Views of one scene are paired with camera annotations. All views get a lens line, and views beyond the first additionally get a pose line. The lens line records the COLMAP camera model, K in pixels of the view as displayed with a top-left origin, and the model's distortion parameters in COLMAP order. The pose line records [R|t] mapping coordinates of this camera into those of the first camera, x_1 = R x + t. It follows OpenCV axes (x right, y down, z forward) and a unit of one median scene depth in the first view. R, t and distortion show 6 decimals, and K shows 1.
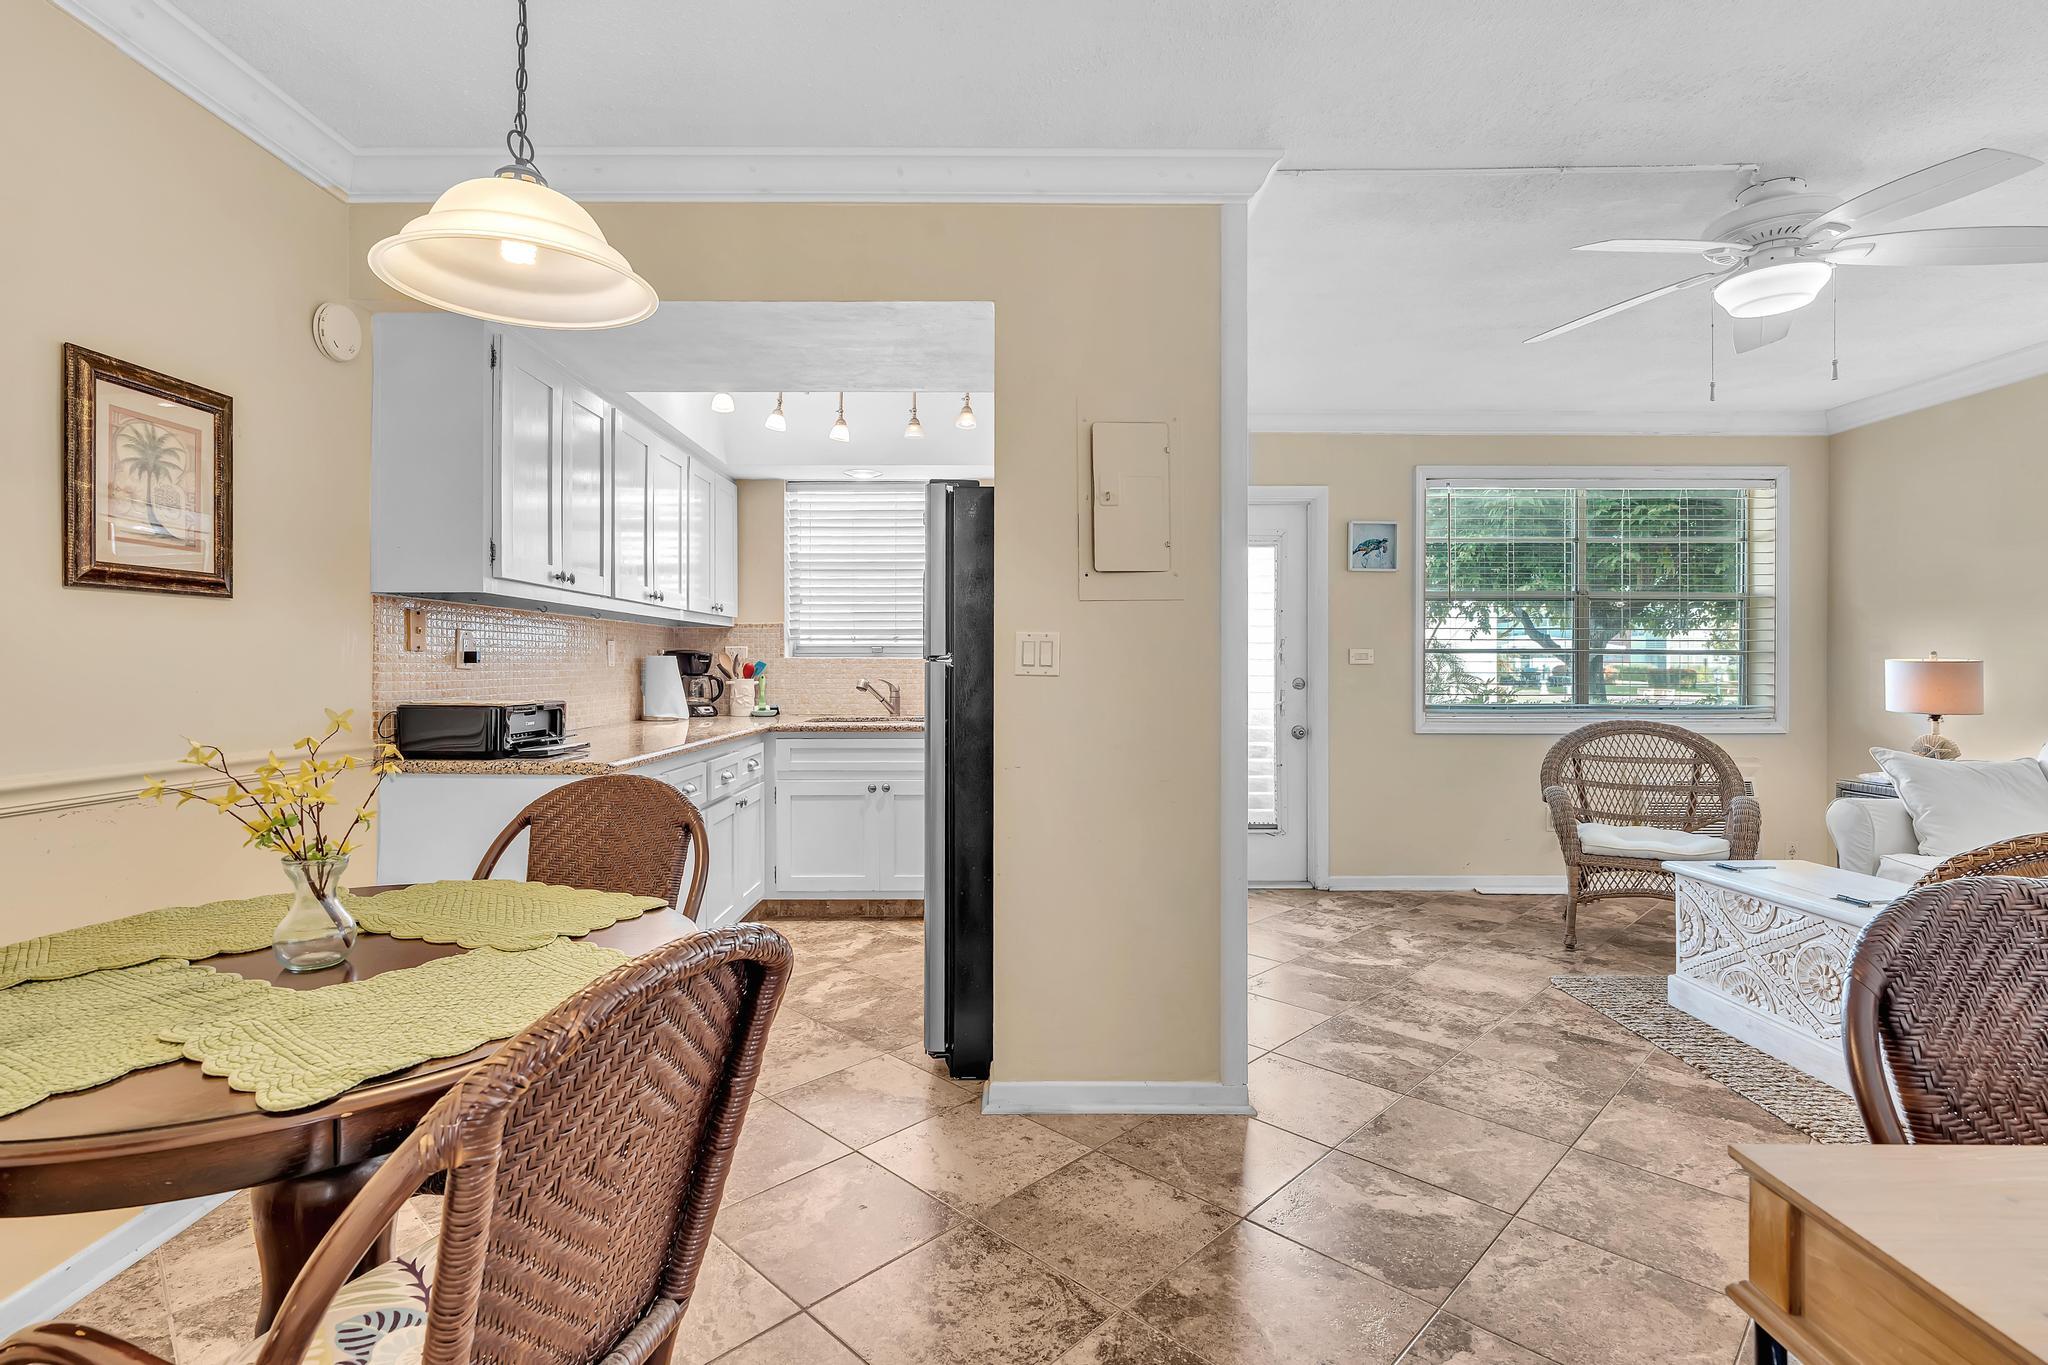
lens RADIAL K [[960.8, 0, 1017.7], [0, 960.8, 667.3], [0, 0, 1]] dist [-0.003053, 0.000450]
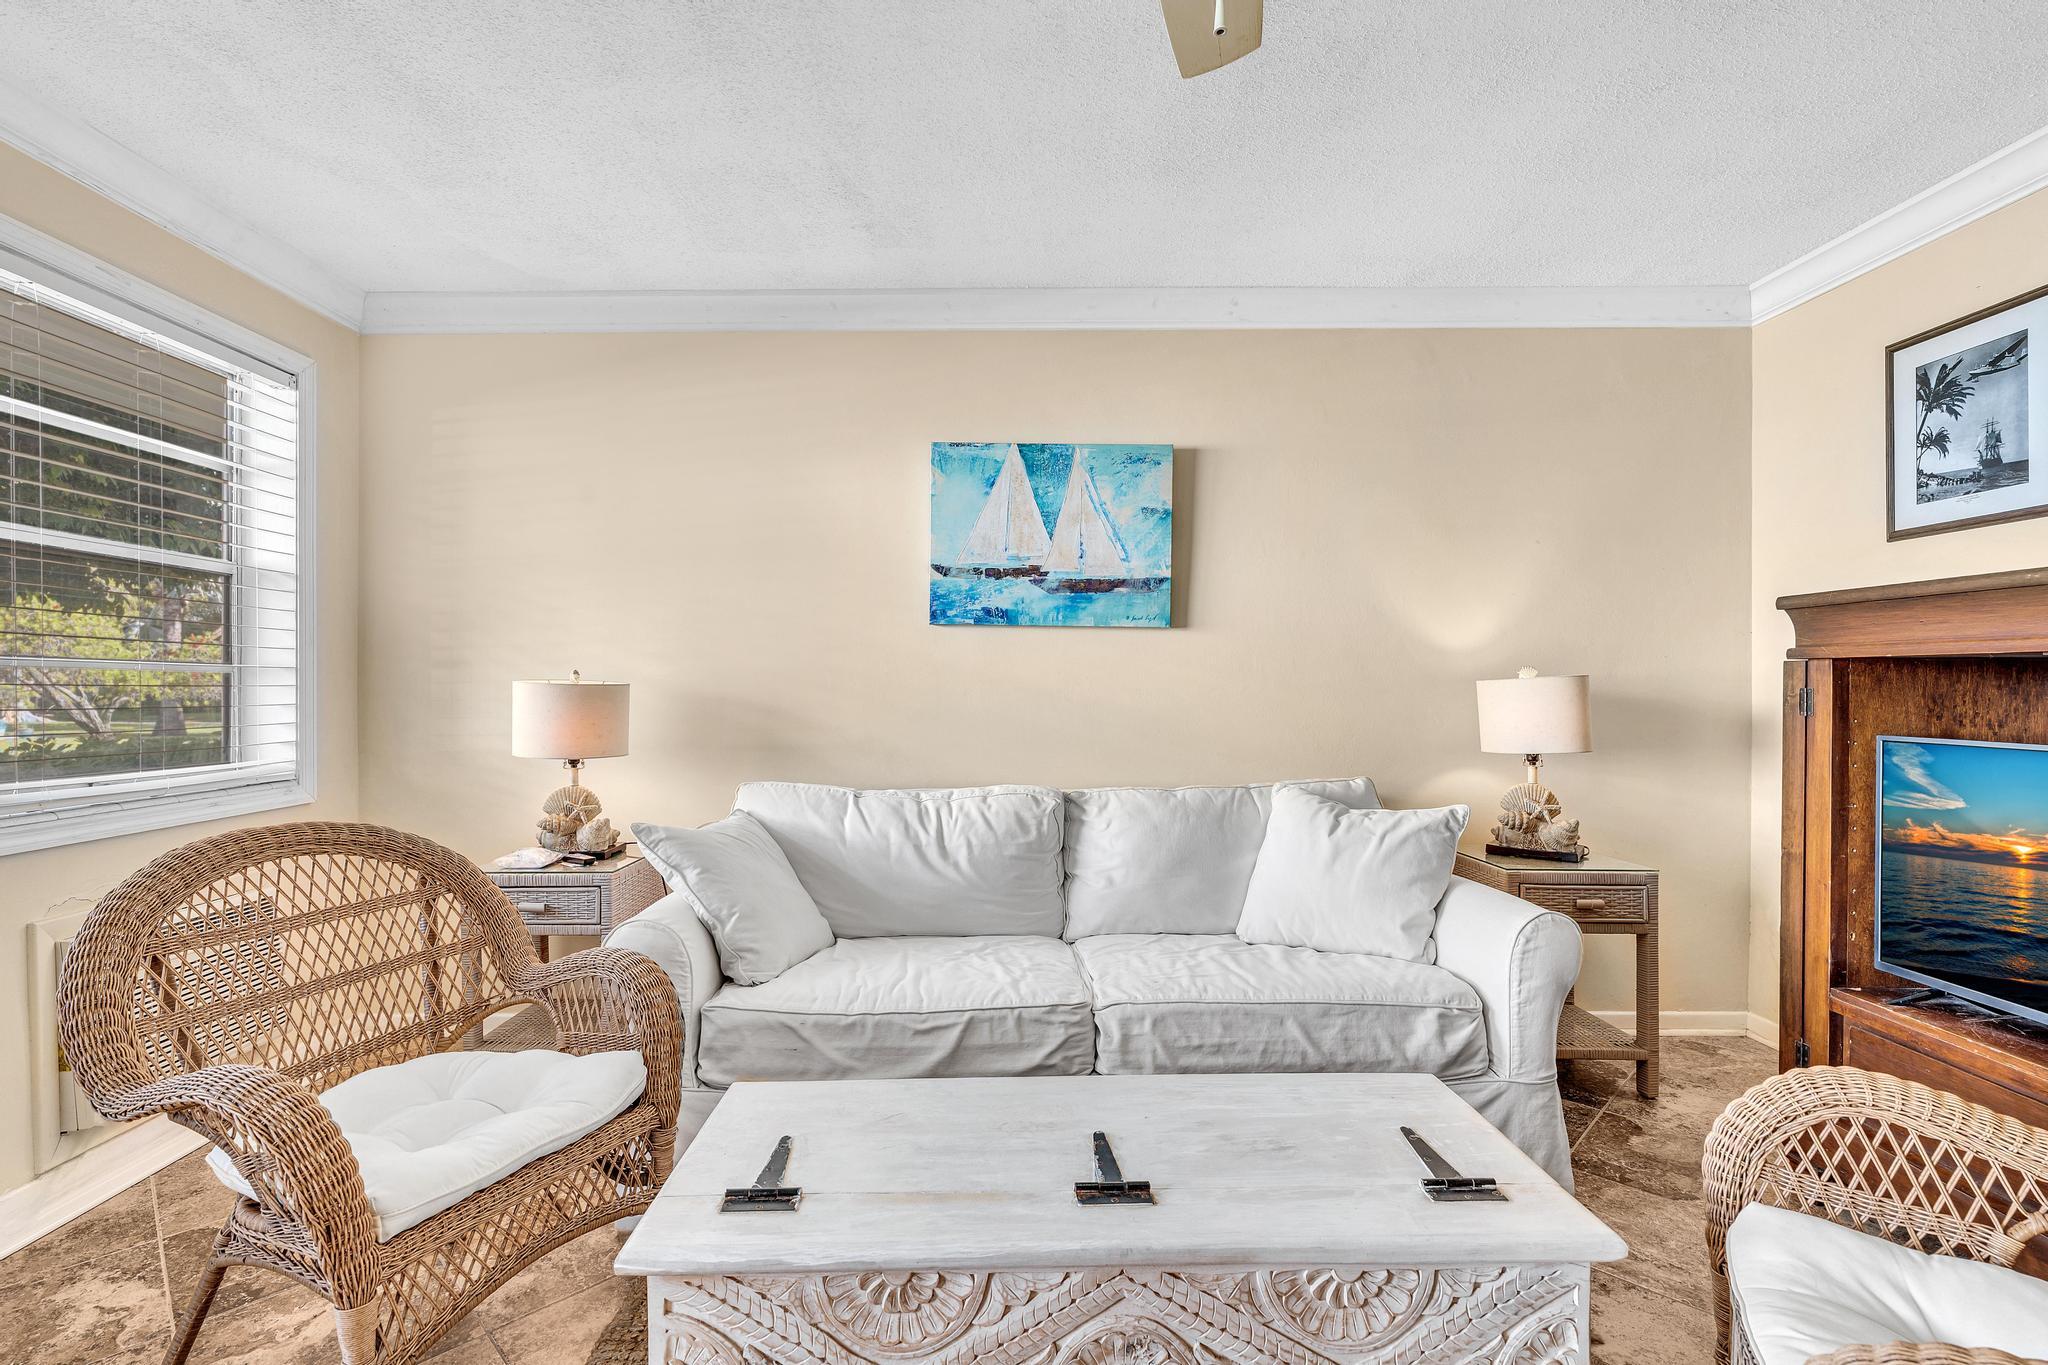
lens RADIAL K [[930.2, 0, 1002.3], [0, 930.2, 691.3], [0, 0, 1]] dist [-0.003896, 0.000140]
pose [[0.005615, -0.006810, 0.999961, 0.307011], [0.003967, 0.999969, 0.006788, -0.004795], [-0.999976, 0.003928, 0.005641, 0.783626]]
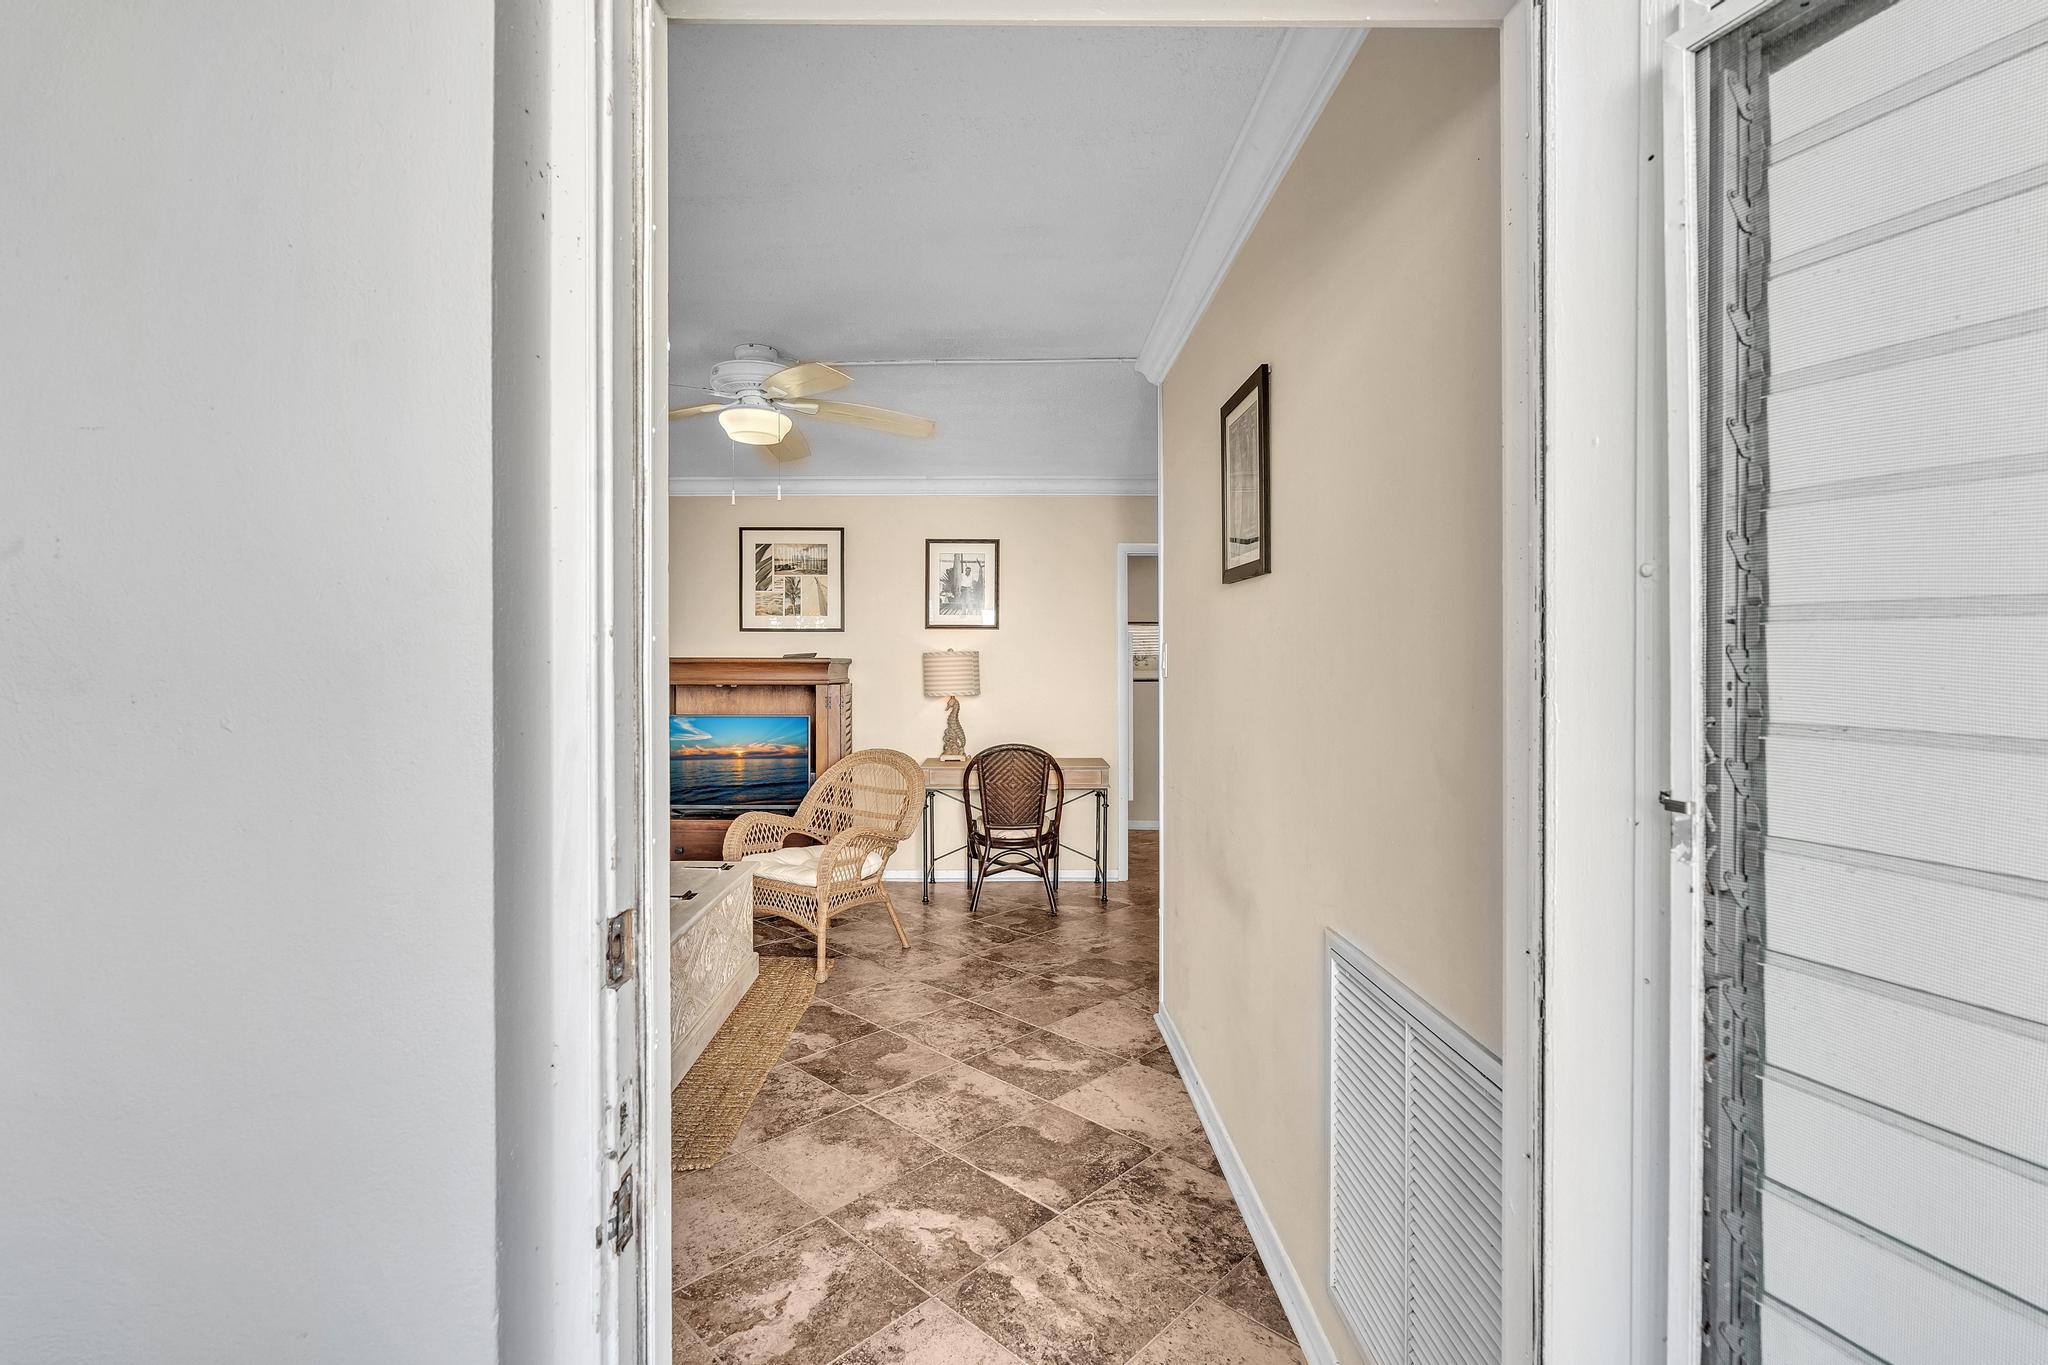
lens RADIAL K [[918.6, 0, 1006.2], [0, 918.6, 673.5], [0, 0, 1]] dist [-0.002504, 0.000359]
pose [[-0.999999, 0.001227, -0.000640, 0.329618], [0.001219, 0.999924, 0.012237, -0.052284], [0.000655, 0.012236, -0.999925, 1.665655]]
